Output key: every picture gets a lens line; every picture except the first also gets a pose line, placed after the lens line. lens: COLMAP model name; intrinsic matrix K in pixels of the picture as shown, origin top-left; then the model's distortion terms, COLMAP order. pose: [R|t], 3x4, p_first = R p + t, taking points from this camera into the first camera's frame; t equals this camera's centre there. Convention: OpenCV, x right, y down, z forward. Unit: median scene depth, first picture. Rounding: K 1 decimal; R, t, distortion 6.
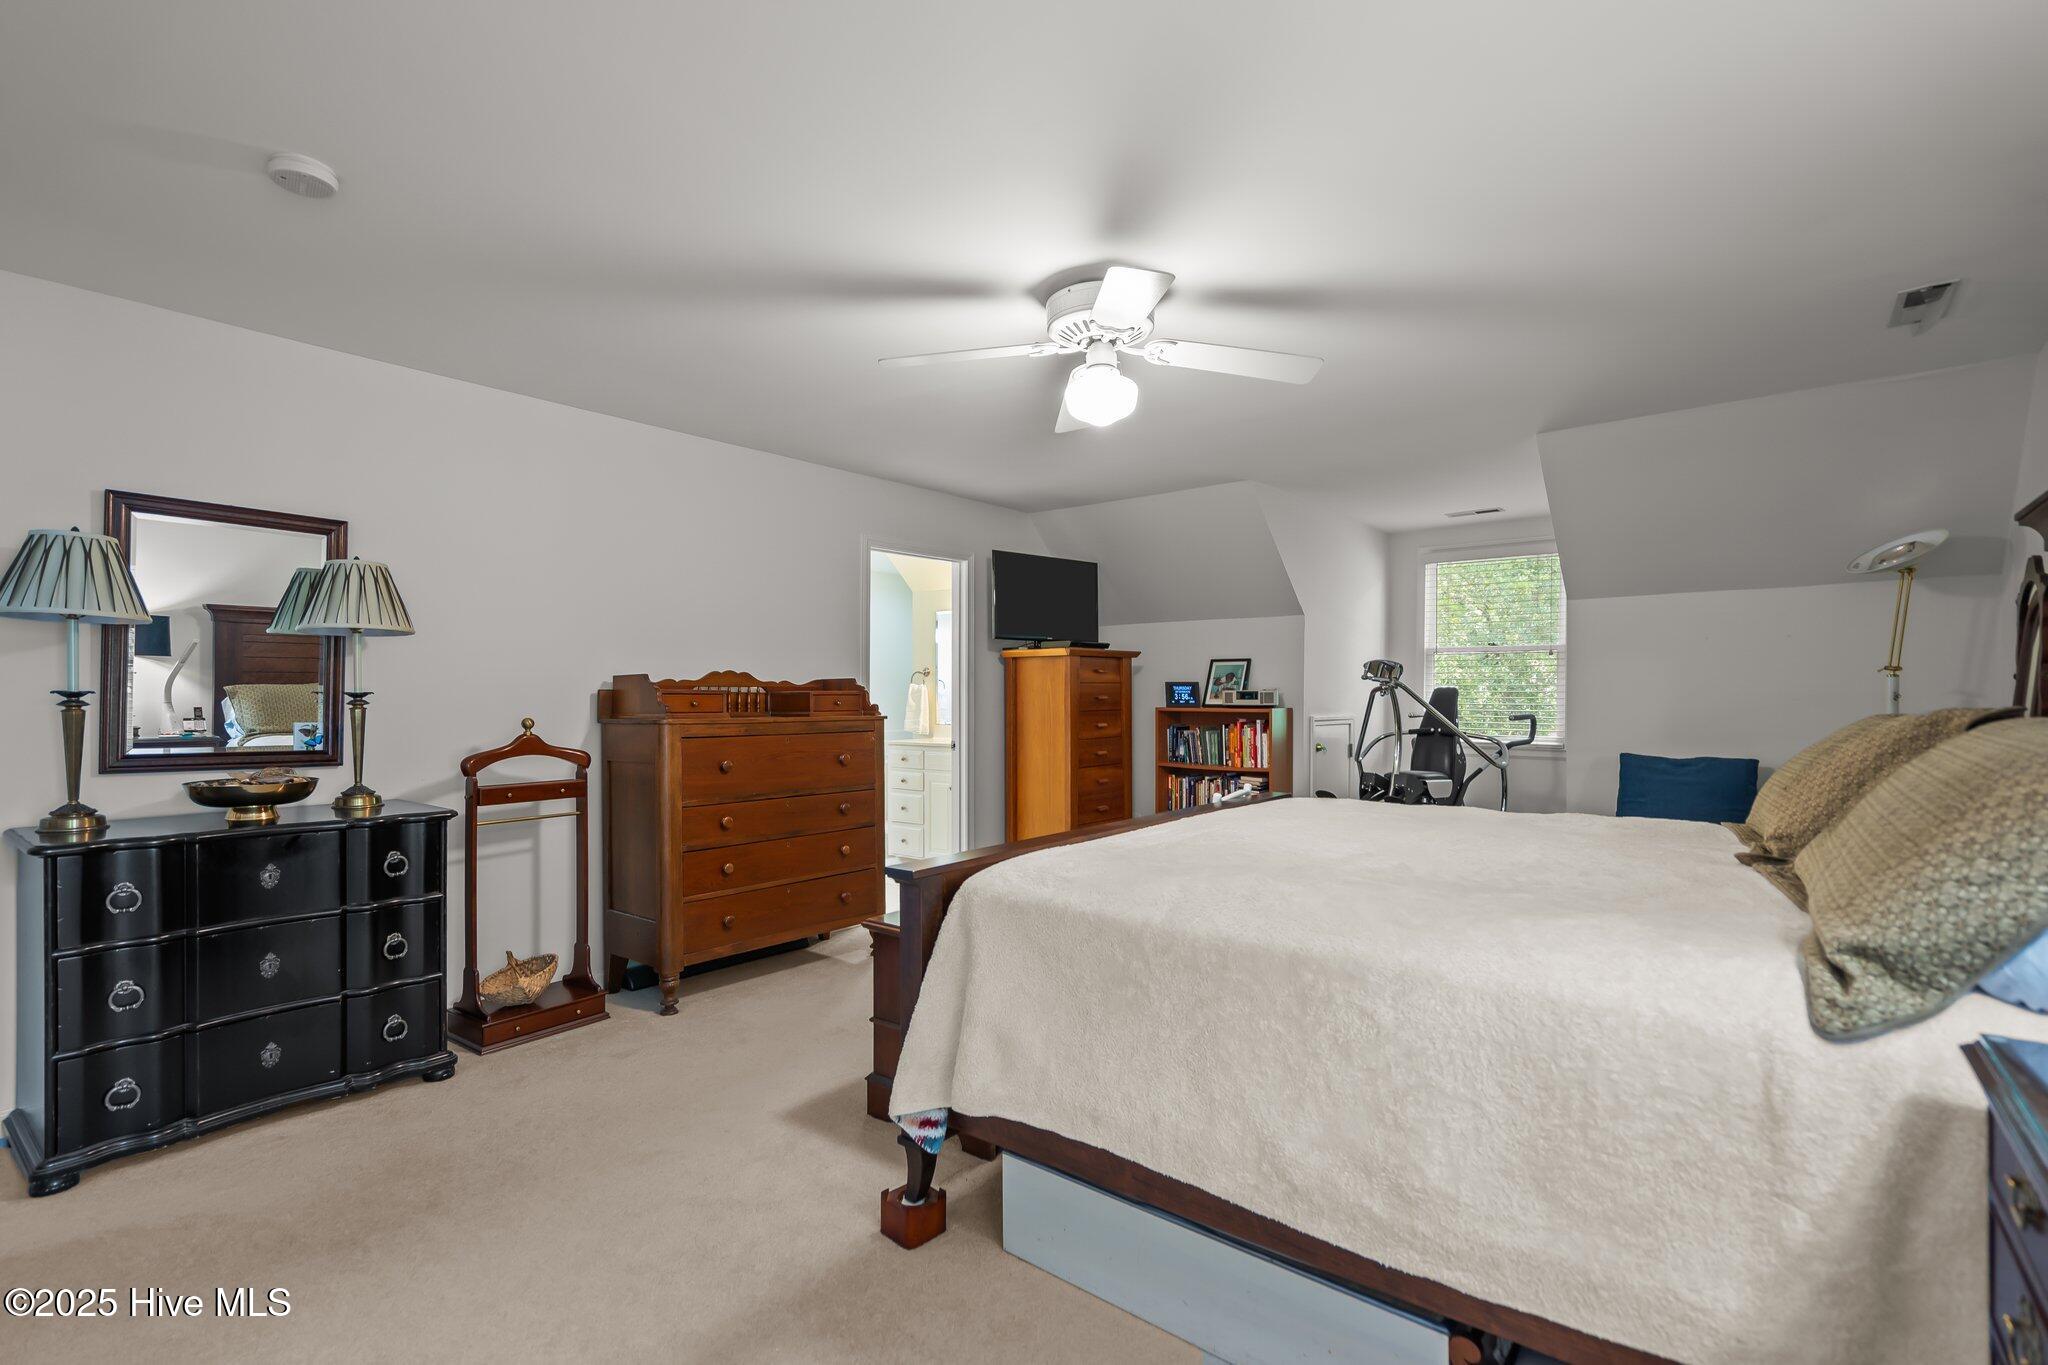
lens RADIAL K [[933.6, 0, 1026.6], [0, 933.6, 690.4], [0, 0, 1]] dist [-0.001944, 0.000598]
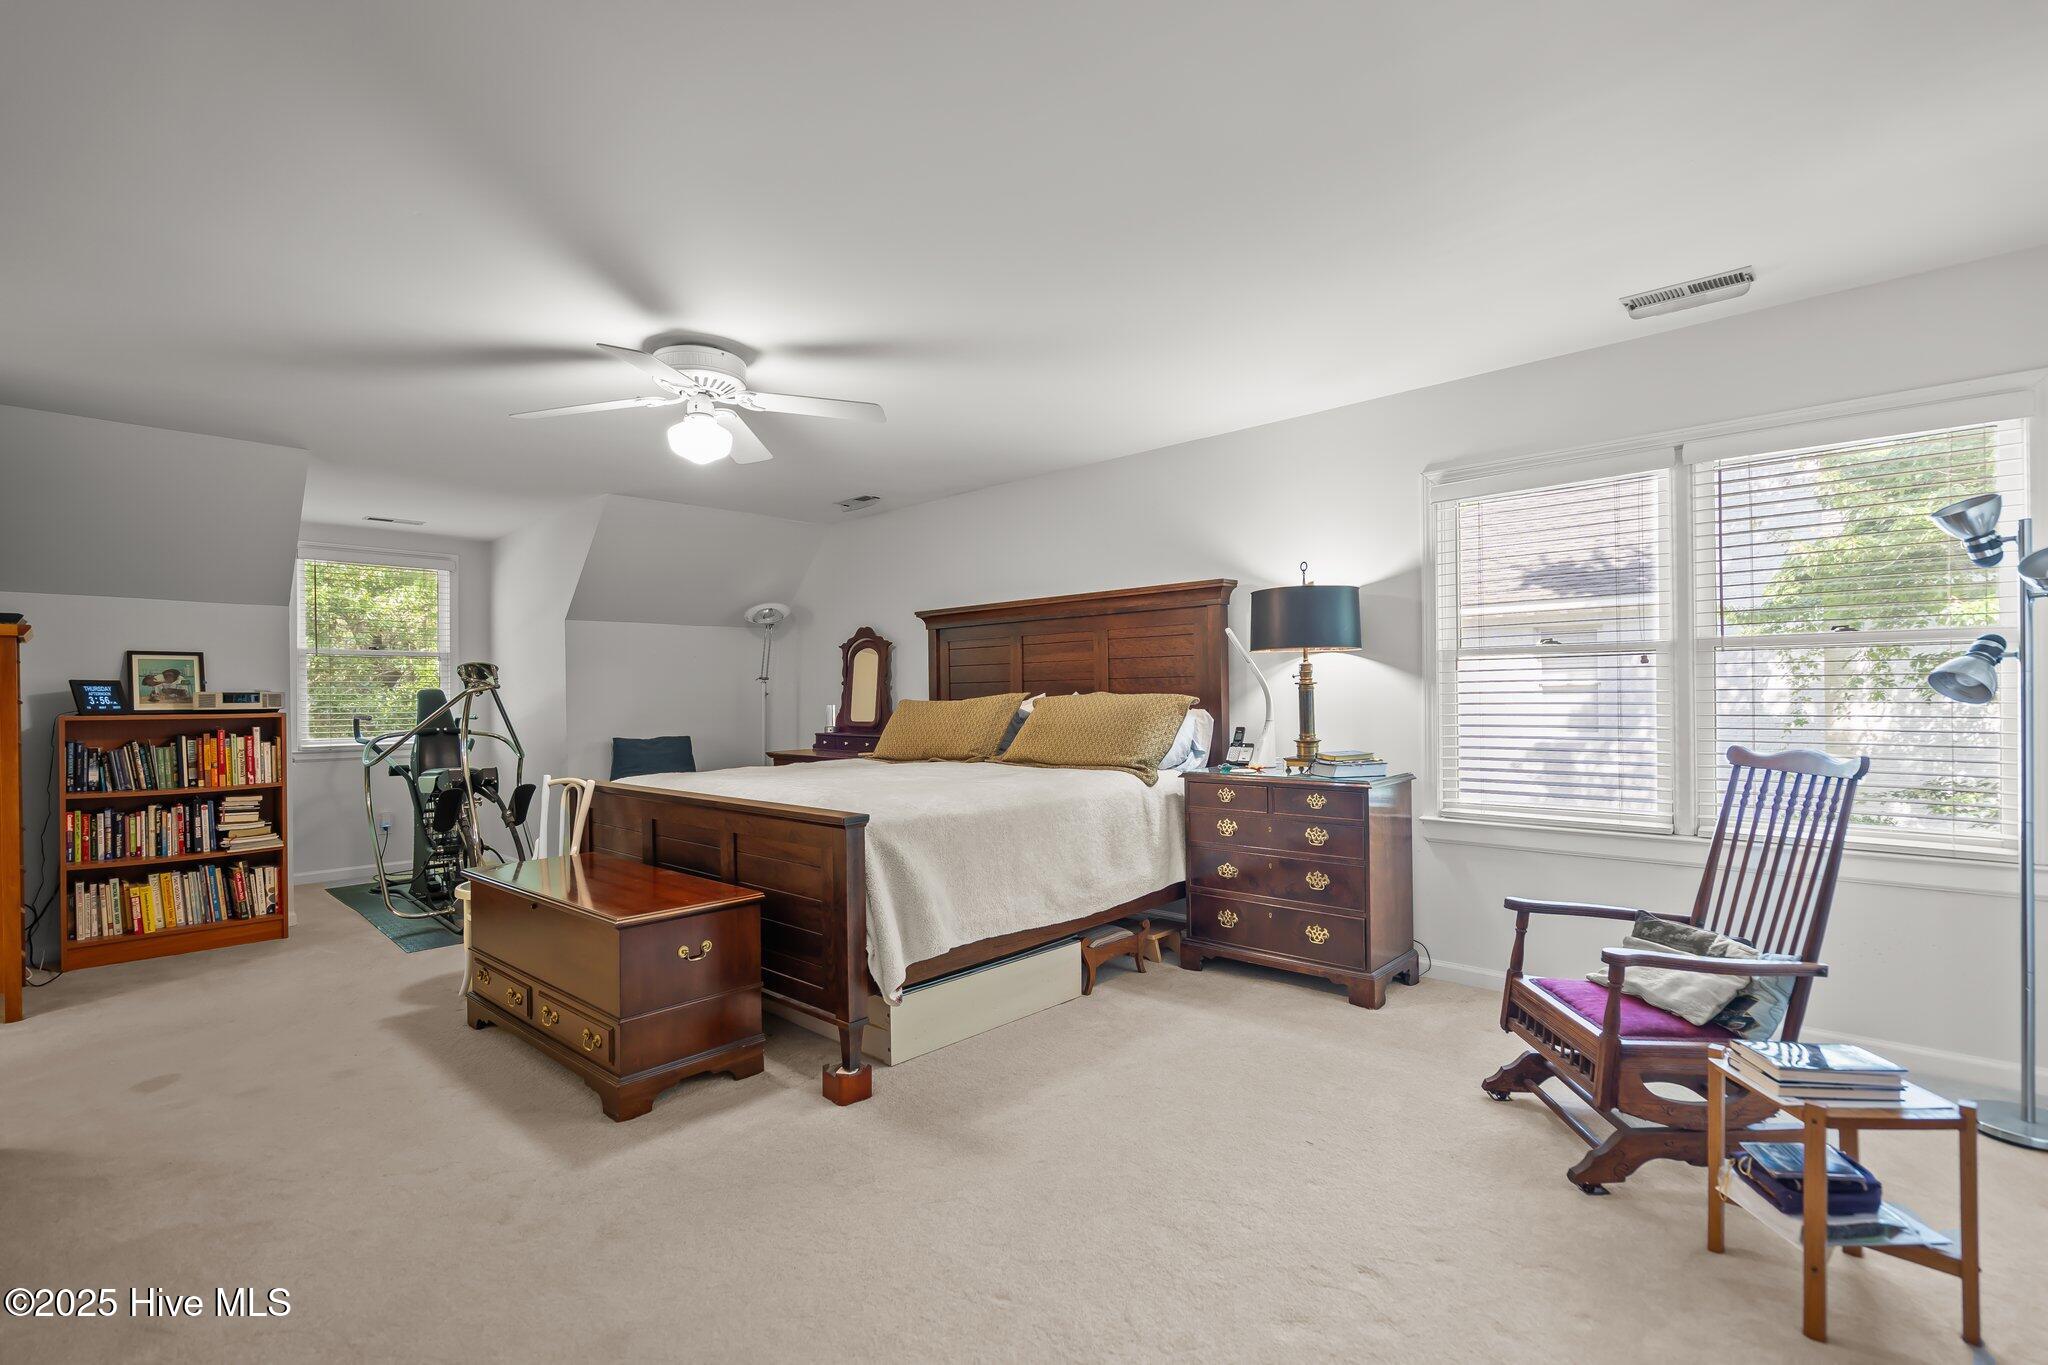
lens RADIAL K [[933.6, 0, 1018.9], [0, 933.6, 691.2], [0, 0, 1]] dist [-0.001944, 0.000598]
pose [[0.081531, 0.004558, 0.996660, -0.511451], [0.006299, 0.999967, -0.005089, 0.007849], [-0.996651, 0.006693, 0.081500, 0.236988]]
